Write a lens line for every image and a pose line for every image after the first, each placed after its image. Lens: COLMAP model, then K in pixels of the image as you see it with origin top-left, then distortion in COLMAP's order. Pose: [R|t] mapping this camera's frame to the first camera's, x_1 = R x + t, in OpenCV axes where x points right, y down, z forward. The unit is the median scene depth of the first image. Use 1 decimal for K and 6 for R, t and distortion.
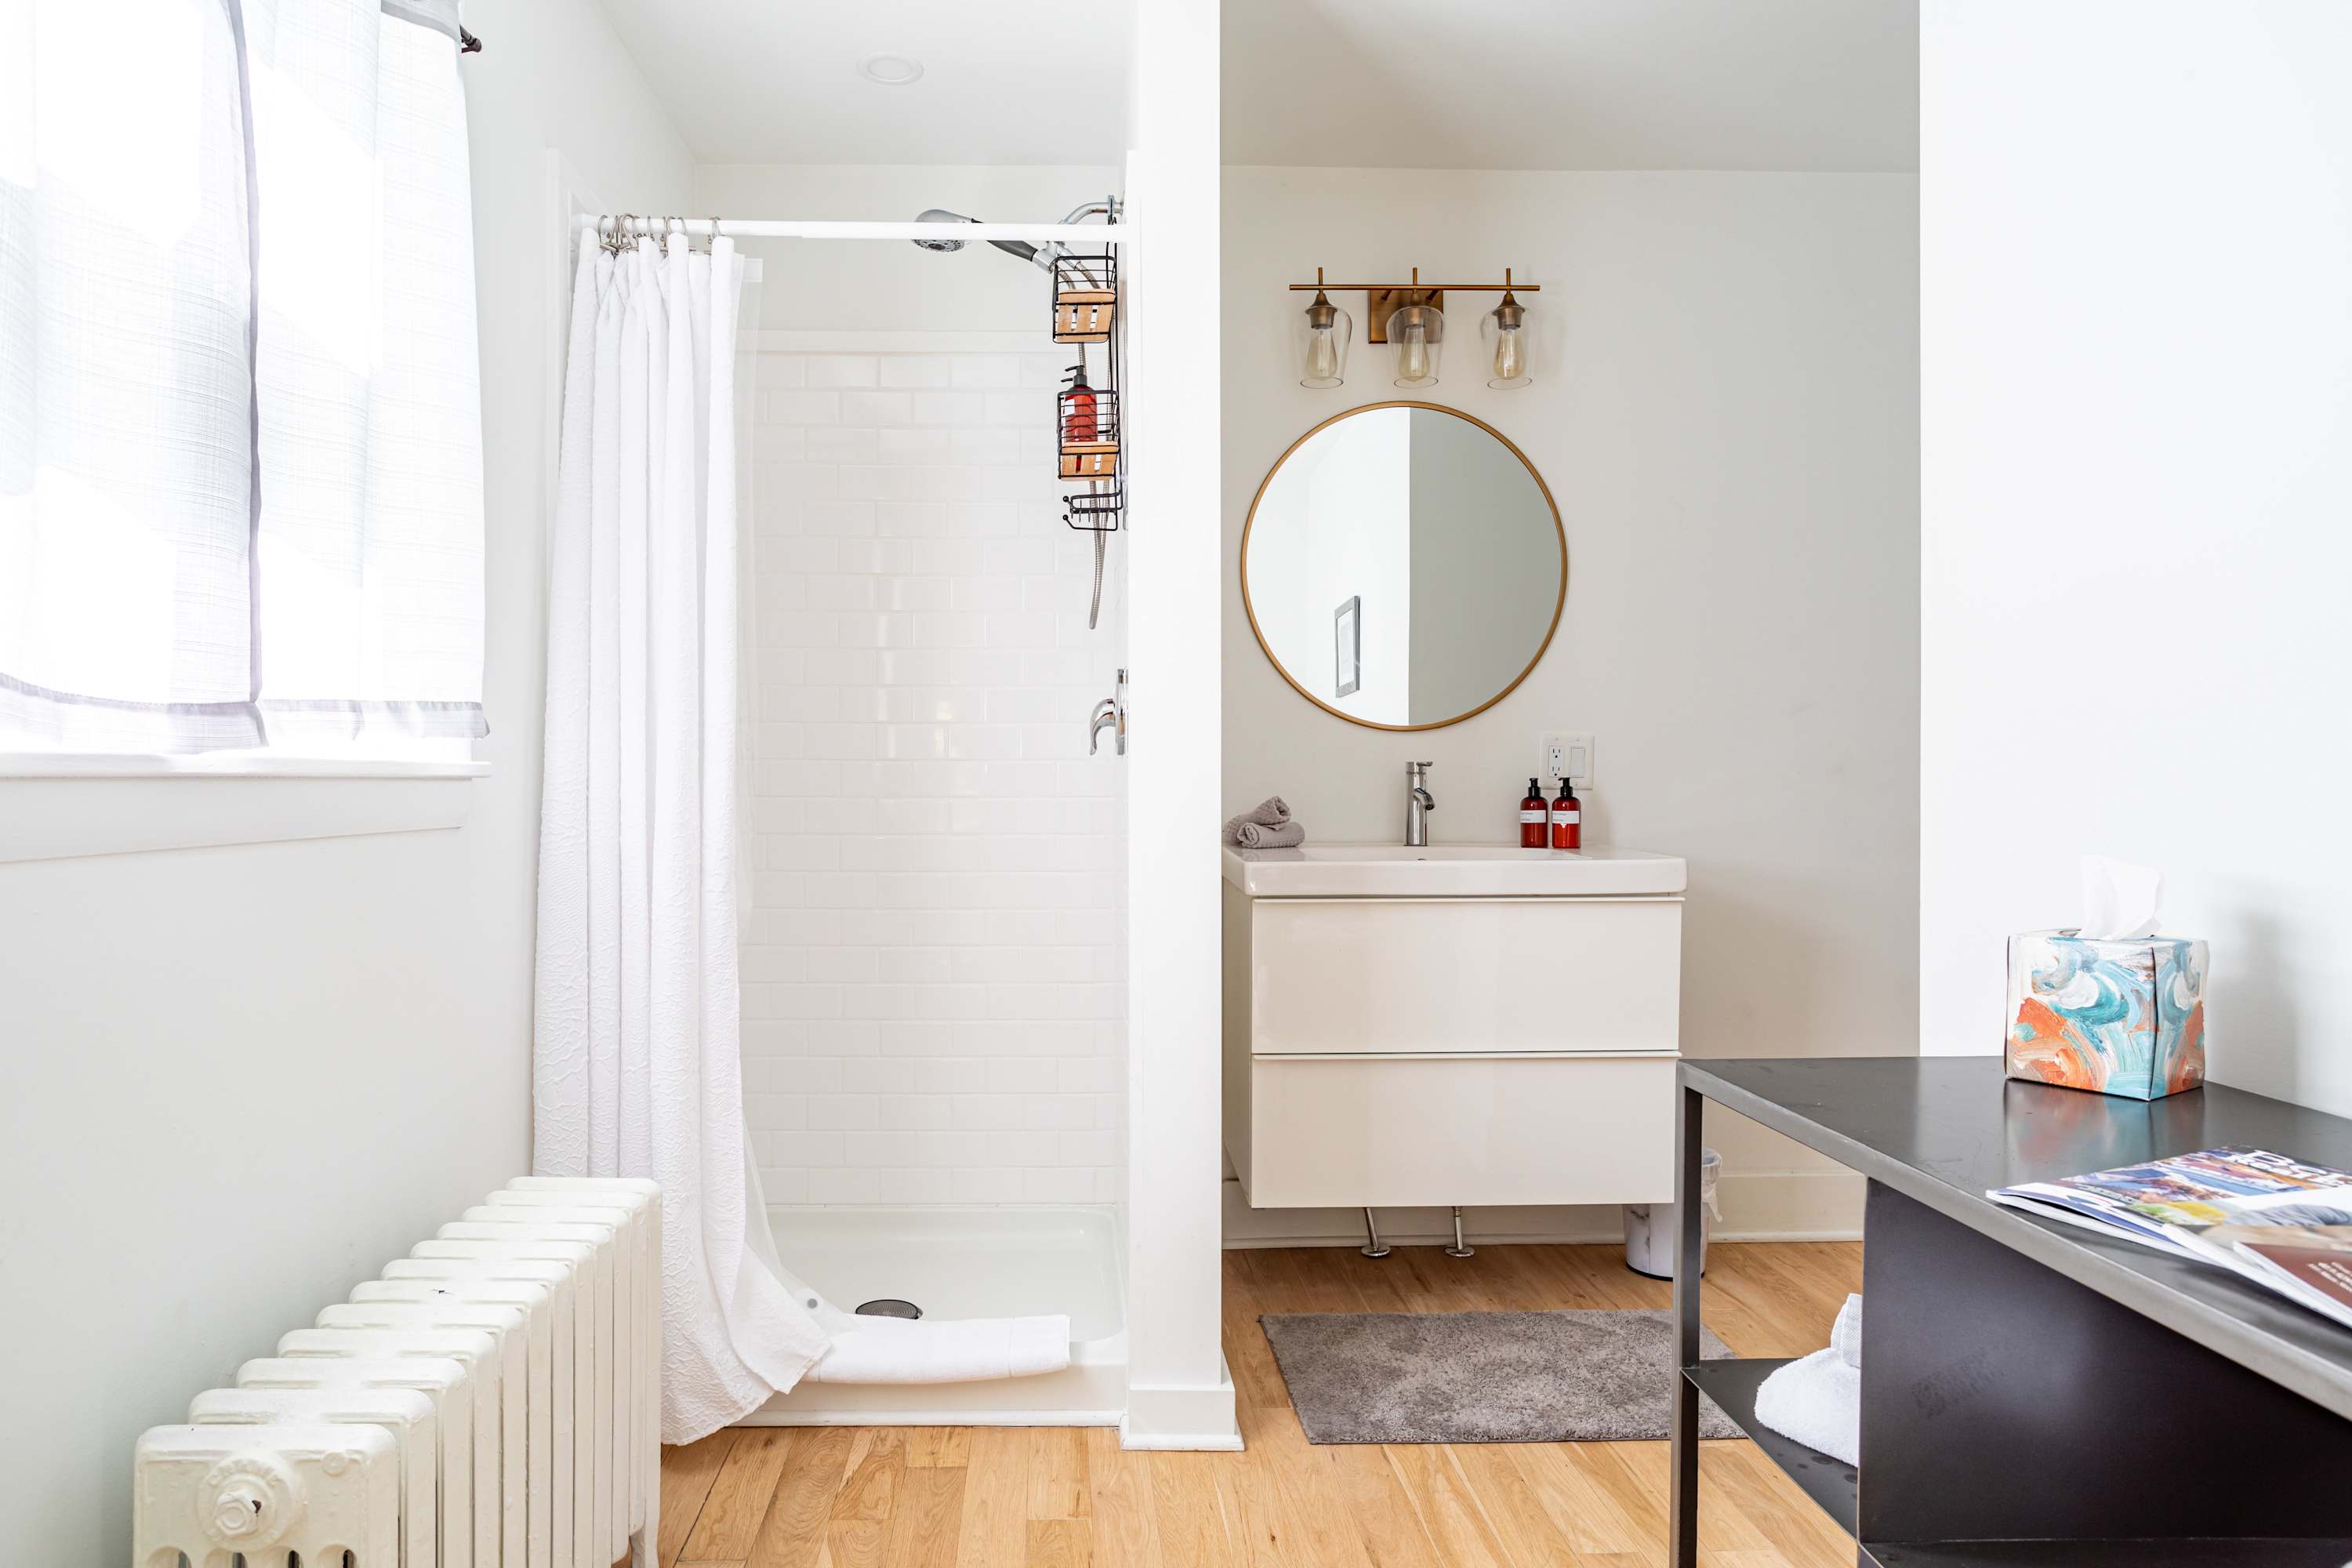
lens RADIAL K [[1460.3, 0, 1081.8], [0, 1460.3, 786.5], [0, 0, 1]] dist [-0.037070, 0.030975]
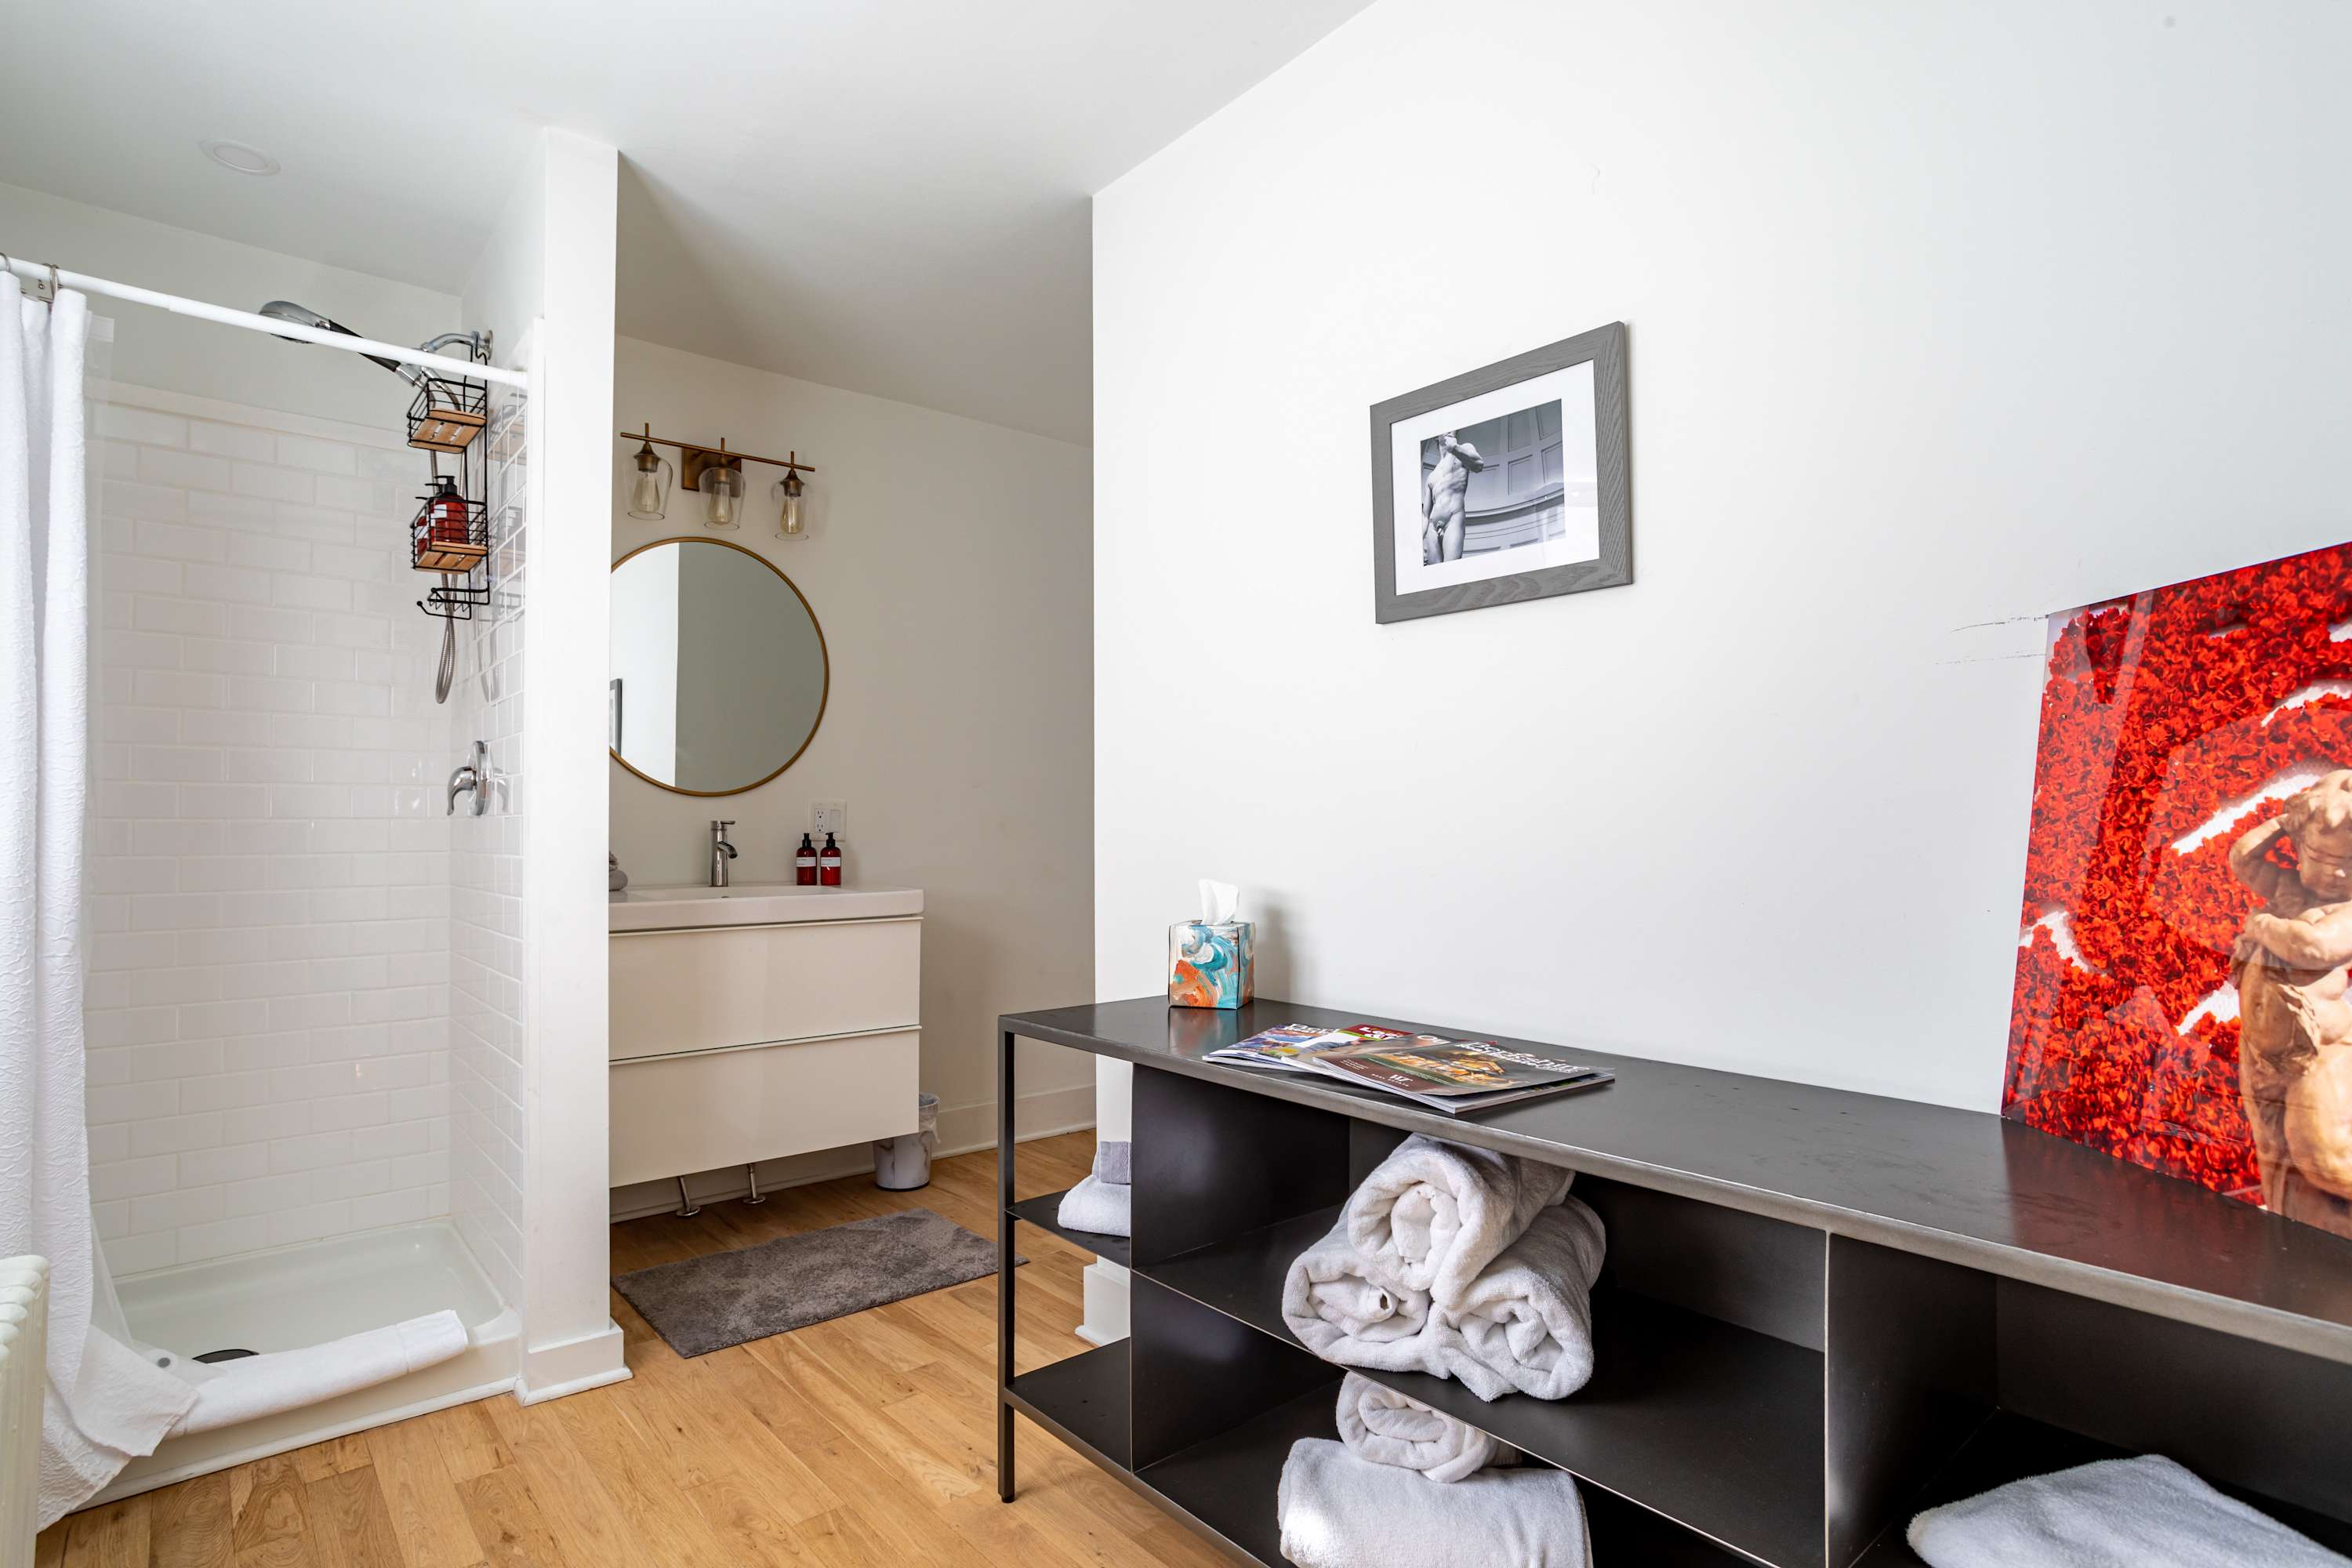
lens RADIAL K [[1221.6, 0, 1170.6], [0, 1221.6, 796.6], [0, 0, 1]] dist [-0.052778, 0.038592]
pose [[0.770210, 0.013272, 0.637652, -0.182779], [0.005664, 0.999602, -0.027646, -0.008247], [-0.637765, 0.024905, 0.769828, -0.092695]]
